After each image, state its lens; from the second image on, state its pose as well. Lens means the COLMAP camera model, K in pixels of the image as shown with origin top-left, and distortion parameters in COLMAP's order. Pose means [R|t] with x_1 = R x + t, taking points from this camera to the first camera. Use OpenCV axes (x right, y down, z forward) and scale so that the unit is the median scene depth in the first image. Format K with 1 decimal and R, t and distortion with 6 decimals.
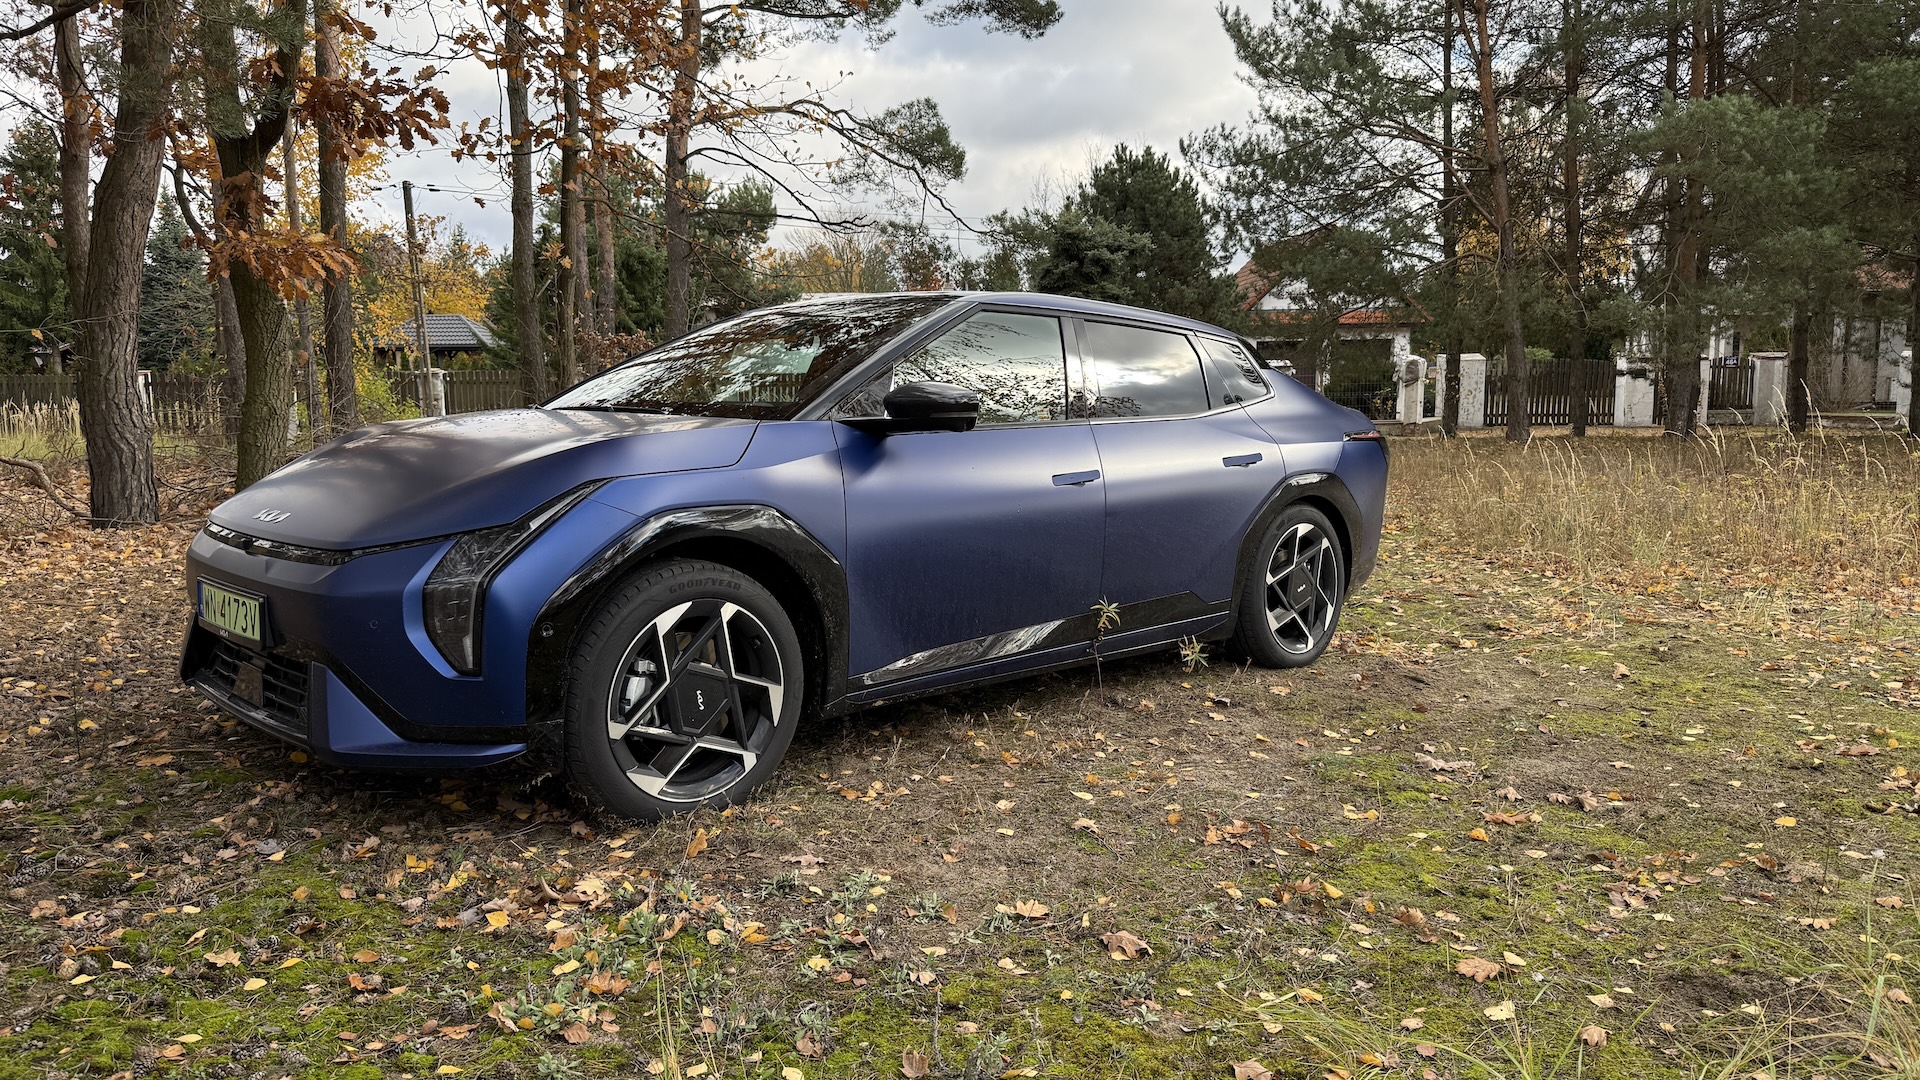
lens RADIAL K [[1337.3, 0, 957.8], [0, 1337.3, 537.7], [0, 0, 1]] dist [0.097263, -0.173958]
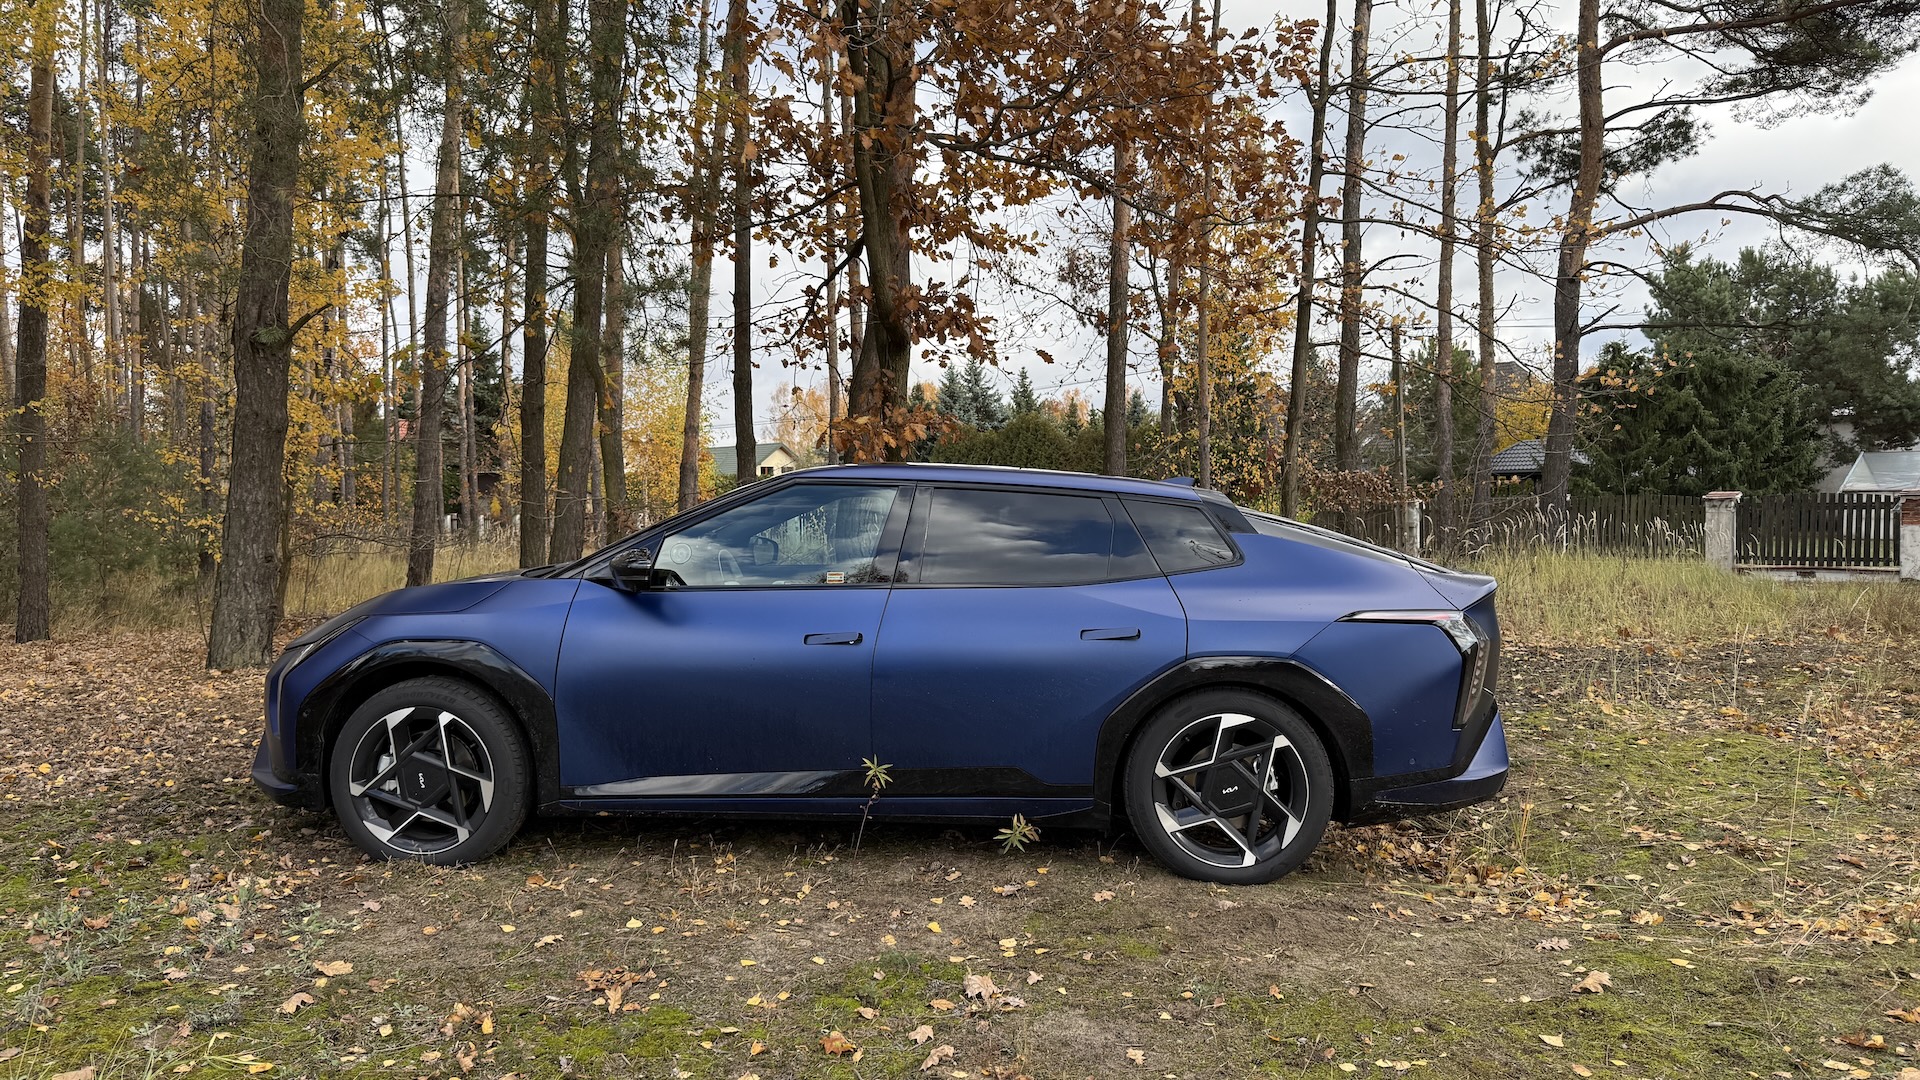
lens RADIAL K [[1337.3, 0, 957.8], [0, 1337.3, 537.7], [0, 0, 1]] dist [0.097263, -0.173958]
pose [[0.673419, 0.014849, -0.739112, 0.180300], [-0.080765, 0.995291, -0.053591, -0.014522], [0.734836, 0.095783, 0.671448, 0.066871]]
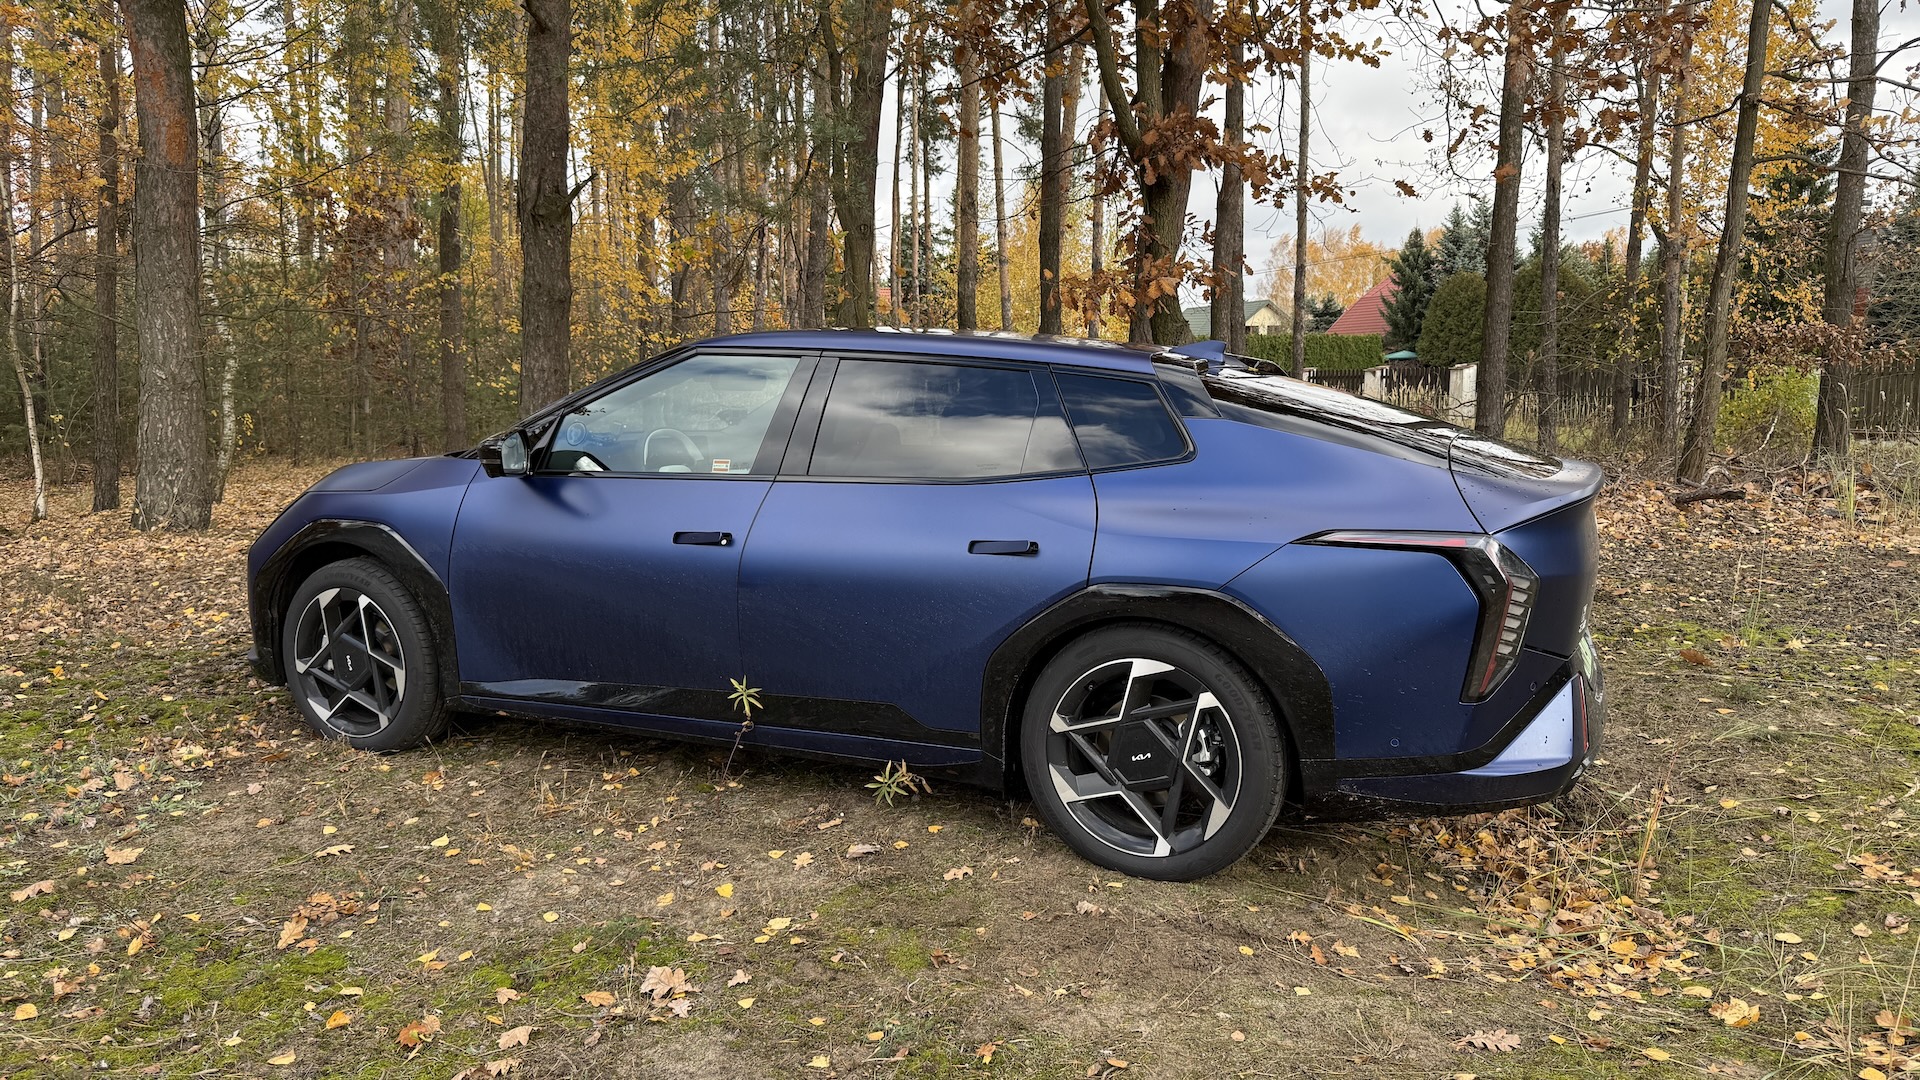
lens RADIAL K [[1345.7, 0, 960.0], [0, 1345.7, 540.0], [0, 0, 1]] dist [0.065730, -0.093368]
pose [[0.364342, 0.114213, -0.924235, 0.190865], [-0.099490, 0.991545, 0.083311, -0.026186], [0.925935, 0.061599, 0.372625, 0.157429]]
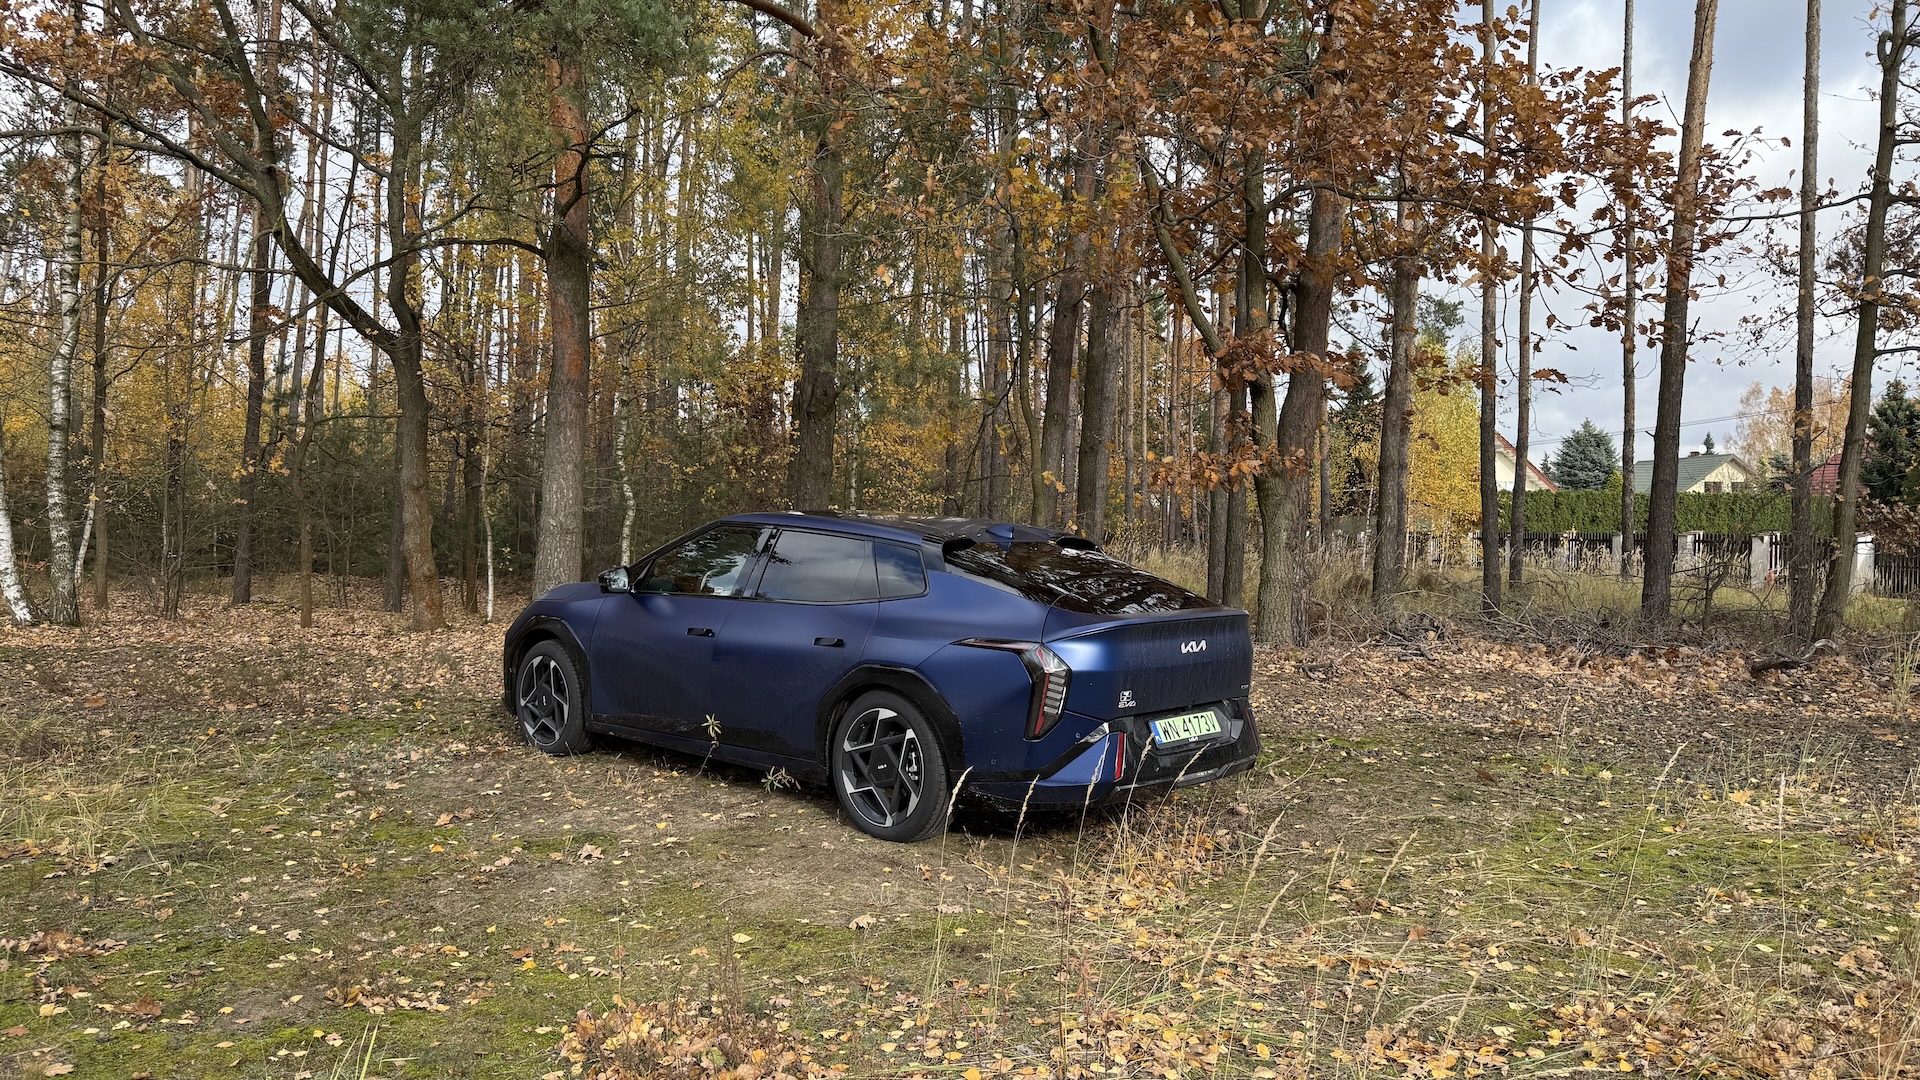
lens RADIAL K [[1335.1, 0, 969.7], [0, 1335.1, 536.3], [0, 0, 1]] dist [0.087130, -0.160738]
pose [[0.068613, 0.015673, -0.997520, 0.320674], [-0.127542, 0.991810, 0.006811, -0.039645], [0.989457, 0.126759, 0.070050, 0.227771]]
